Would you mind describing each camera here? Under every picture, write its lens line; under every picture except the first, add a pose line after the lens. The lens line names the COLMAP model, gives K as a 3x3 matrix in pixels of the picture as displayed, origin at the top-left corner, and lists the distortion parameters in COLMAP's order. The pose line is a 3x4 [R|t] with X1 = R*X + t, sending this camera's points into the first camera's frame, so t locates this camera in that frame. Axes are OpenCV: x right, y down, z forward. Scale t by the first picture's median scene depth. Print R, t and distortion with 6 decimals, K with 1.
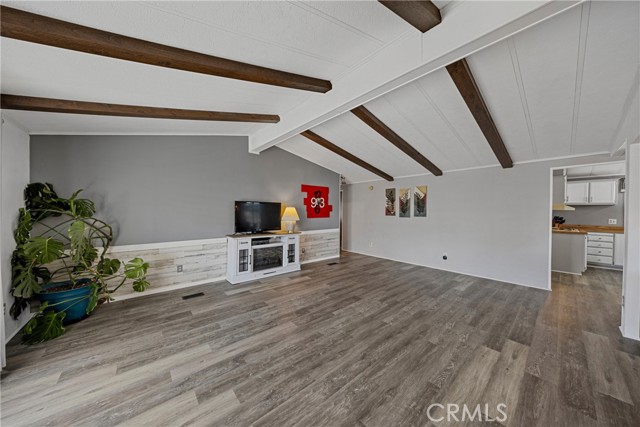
lens RADIAL K [[212.7, 0, 317.6], [0, 212.7, 209.2], [0, 0, 1]] dist [-0.004788, -0.001108]
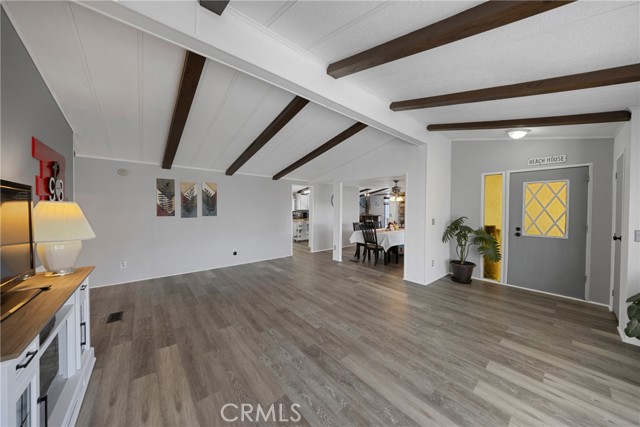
lens RADIAL K [[212.7, 0, 319.6], [0, 212.7, 210.4], [0, 0, 1]] dist [-0.004788, -0.001108]
pose [[0.010851, -0.011607, 0.999874, -0.537426], [-0.010653, 0.999875, 0.011723, -0.005159], [-0.999884, -0.010779, 0.010726, 0.661536]]
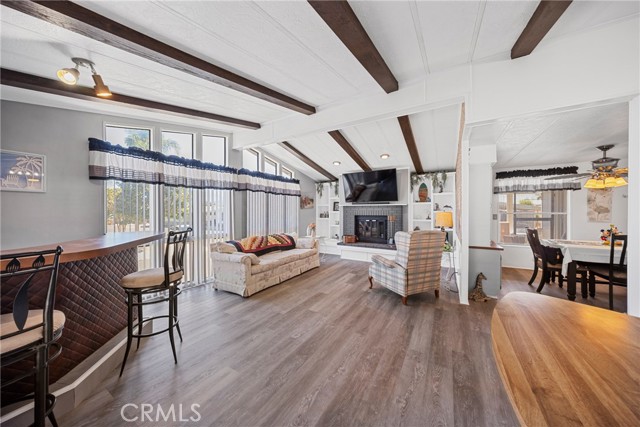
lens RADIAL K [[212.7, 0, 320.4], [0, 212.7, 212.7], [0, 0, 1]] dist [-0.004788, -0.001108]
pose [[-0.948319, 0.000416, -0.317317, 2.200202], [-0.000956, 0.999991, 0.004168, 0.027495], [0.317316, 0.004256, -0.948310, 0.521708]]
